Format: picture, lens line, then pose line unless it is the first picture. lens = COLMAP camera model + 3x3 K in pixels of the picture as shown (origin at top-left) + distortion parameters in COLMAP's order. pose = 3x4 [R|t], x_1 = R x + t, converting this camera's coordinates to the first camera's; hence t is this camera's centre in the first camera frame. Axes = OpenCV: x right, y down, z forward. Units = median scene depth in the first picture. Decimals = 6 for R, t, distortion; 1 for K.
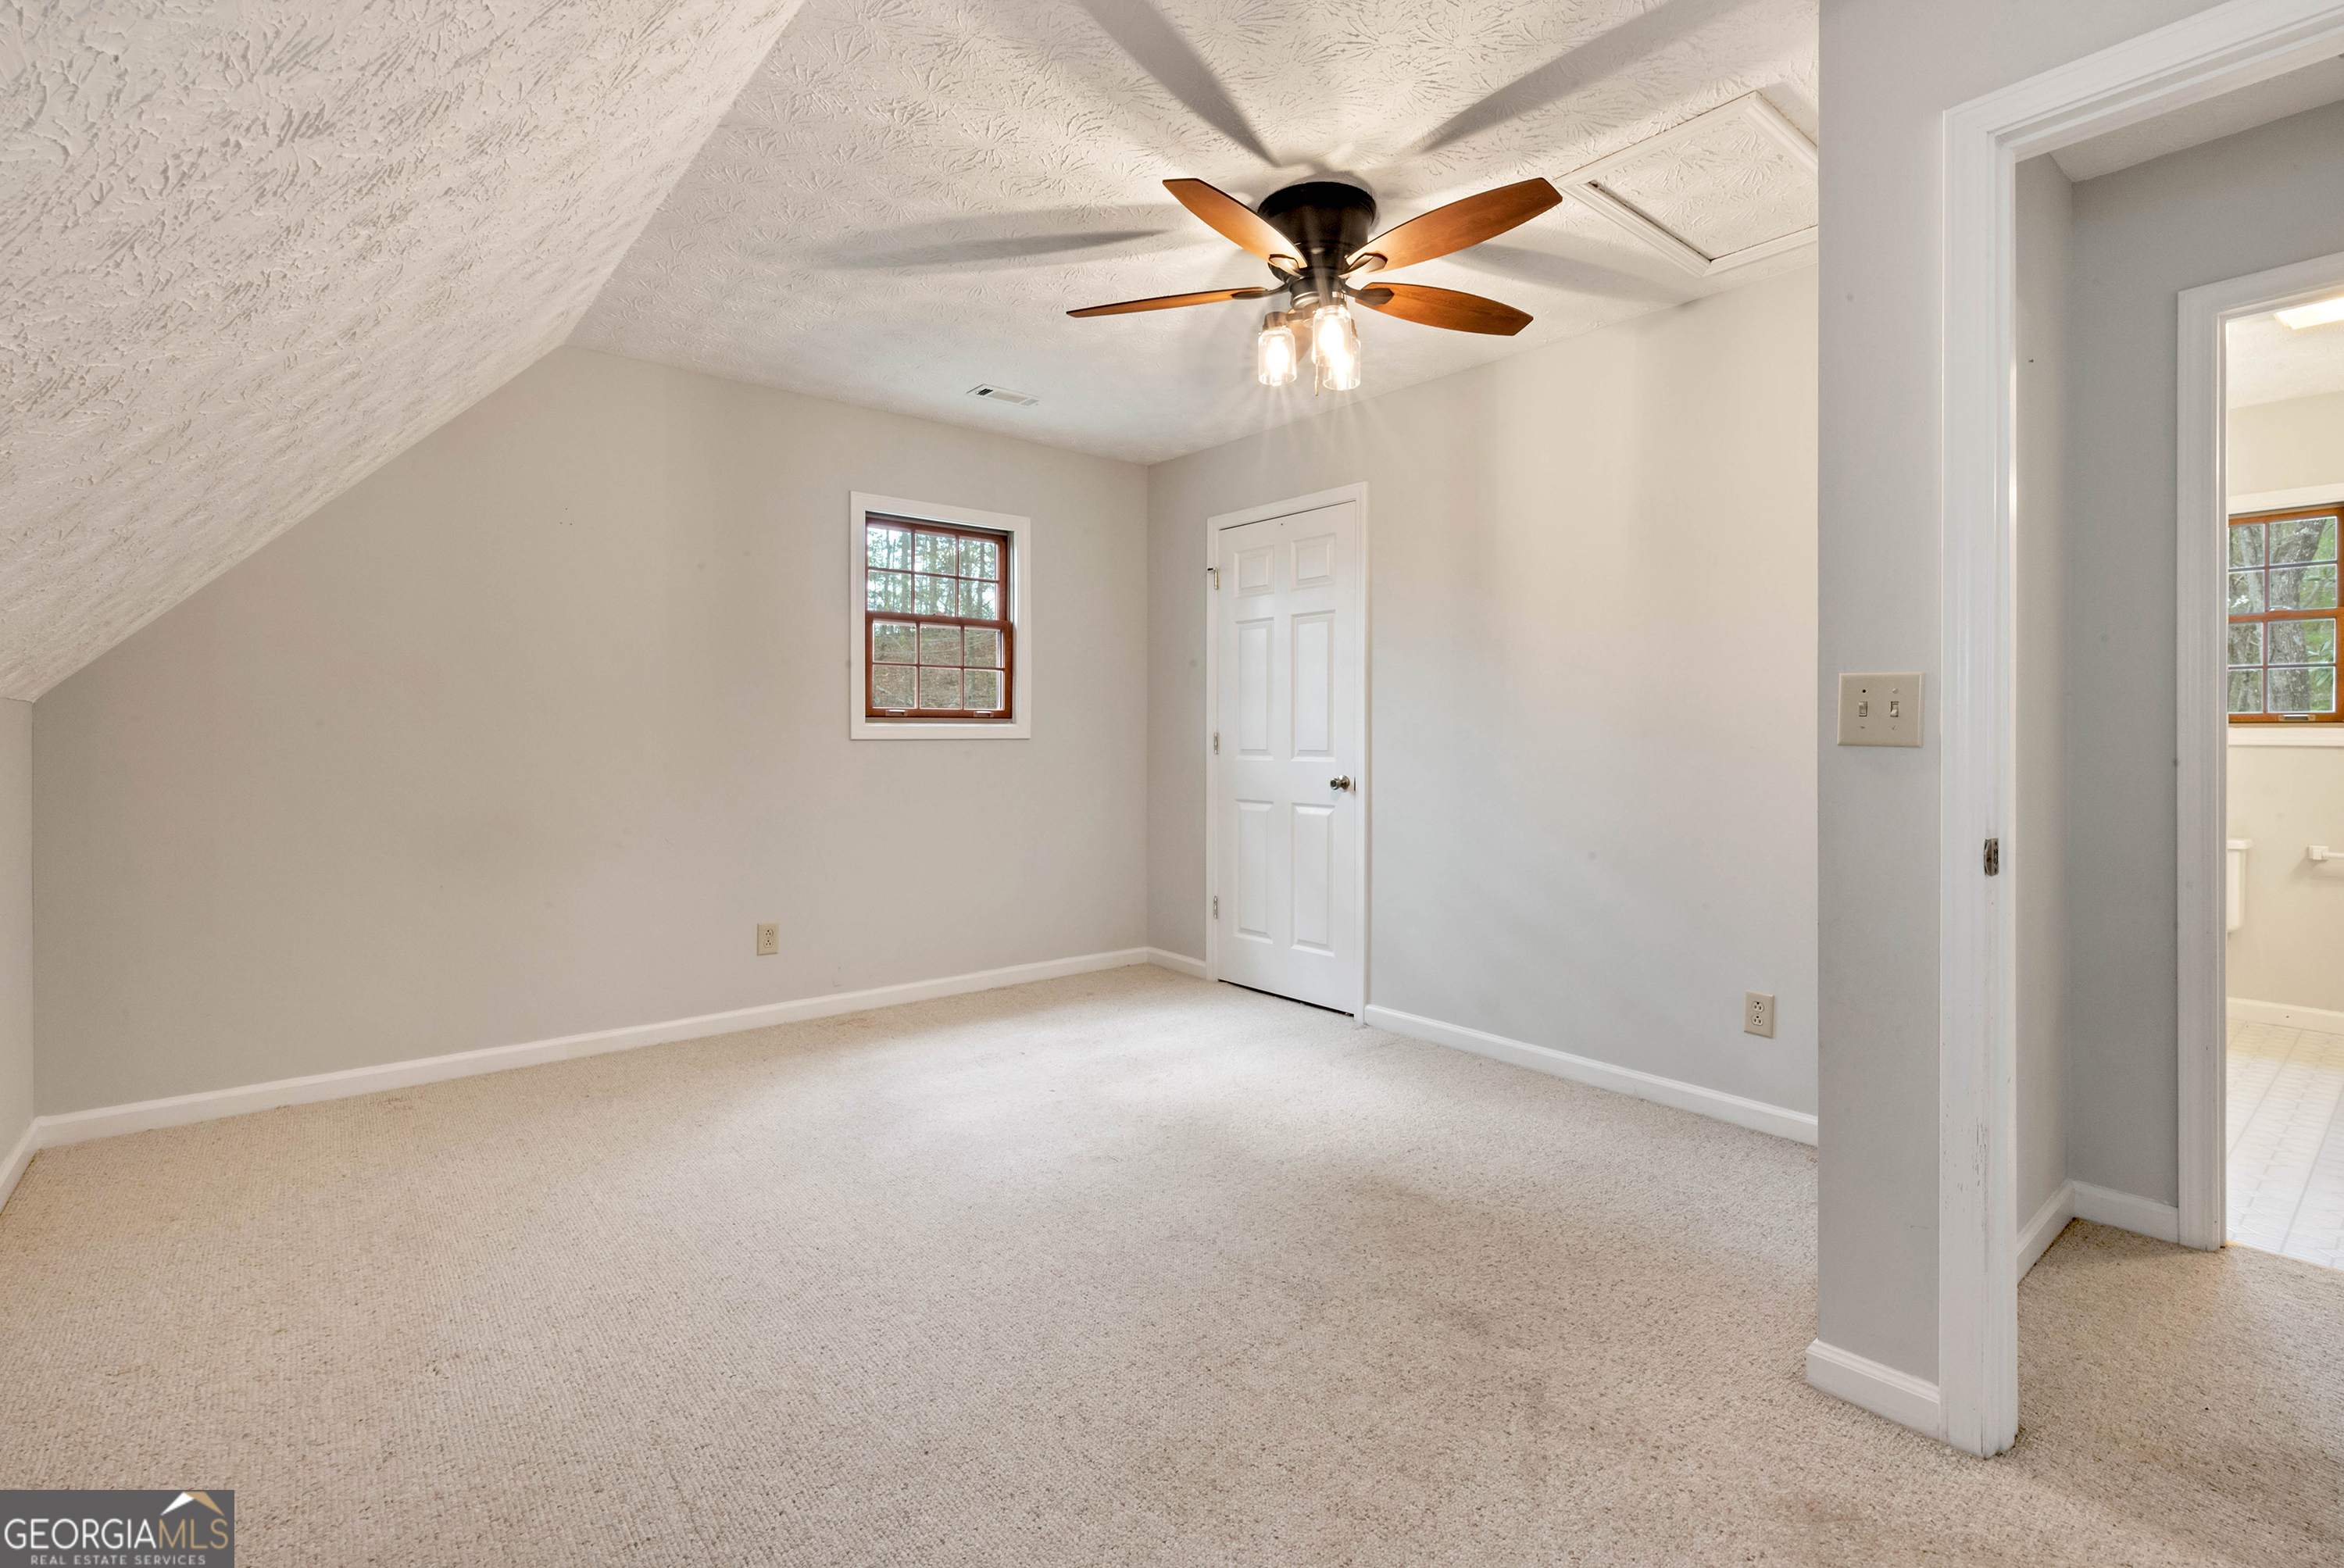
lens RADIAL K [[1072.9, 0, 1168.1], [0, 1072.9, 736.1], [0, 0, 1]] dist [-0.000095, 0.000038]
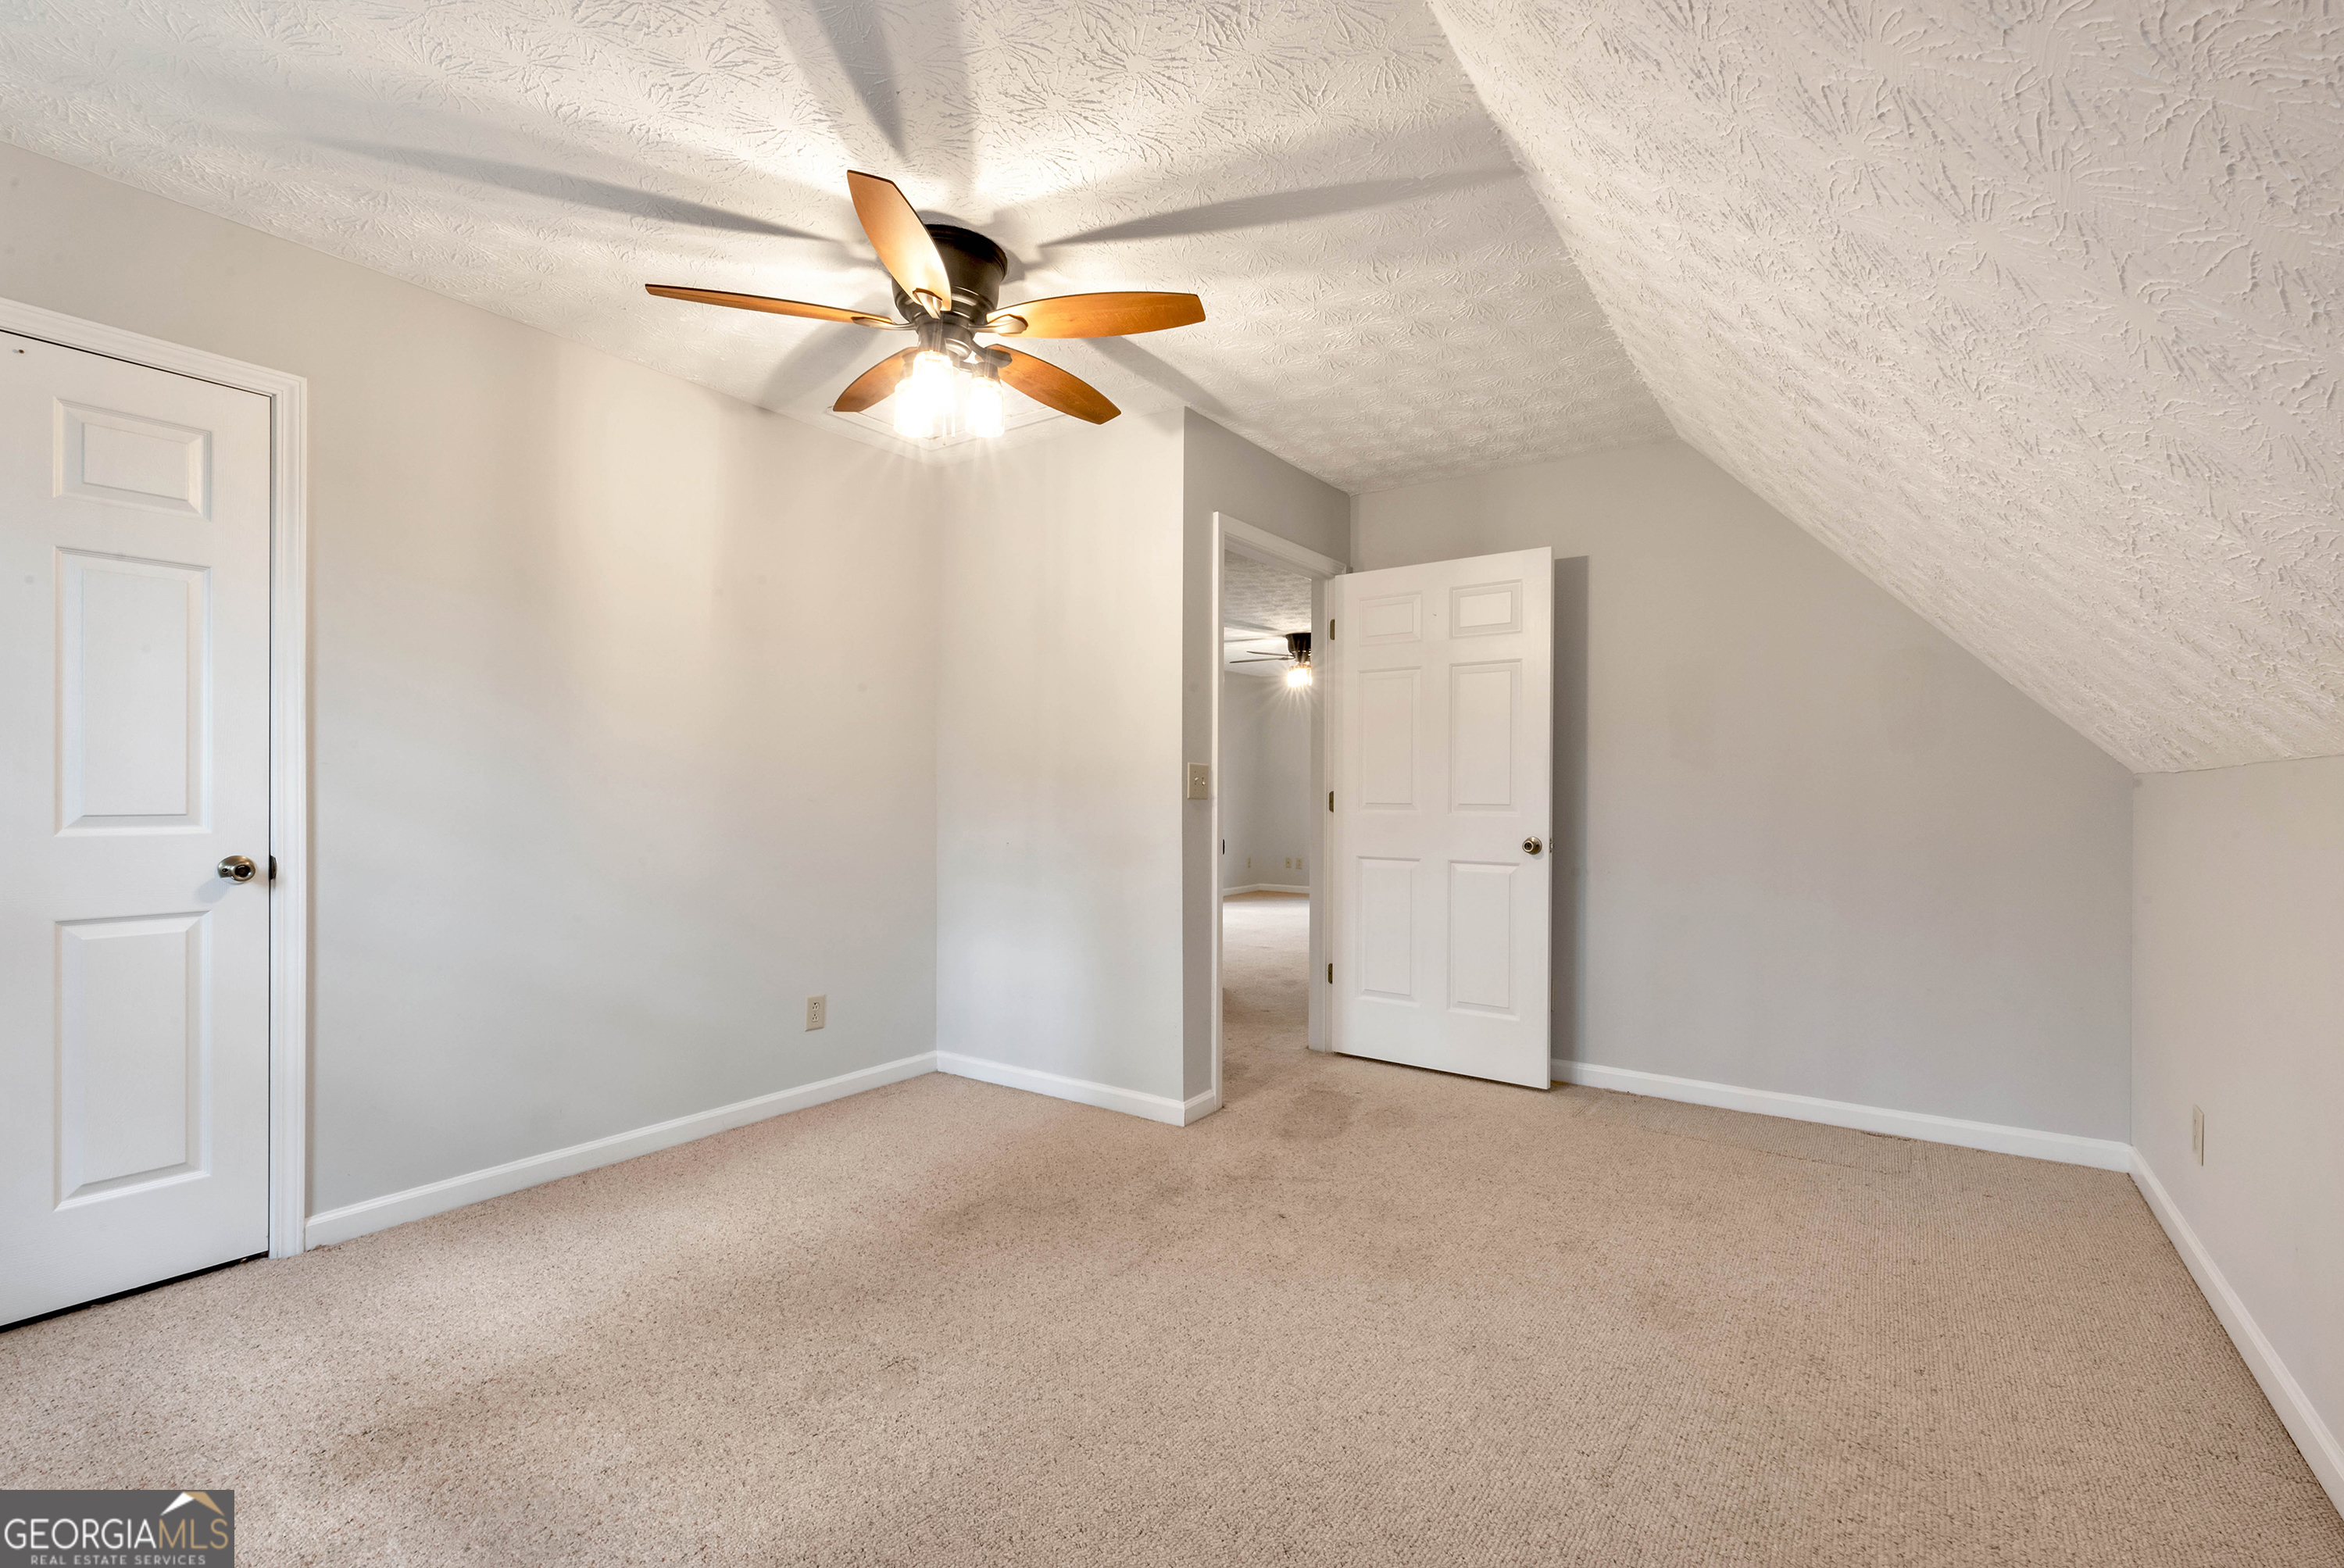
lens RADIAL K [[1053.6, 0, 1176.2], [0, 1053.6, 782.5], [0, 0, 1]] dist [-0.001810, -0.000642]
pose [[-0.284297, 0.004780, 0.958724, -0.737662], [-0.005768, 0.999961, -0.006696, -0.003119], [-0.958719, -0.007434, -0.284259, 0.936170]]
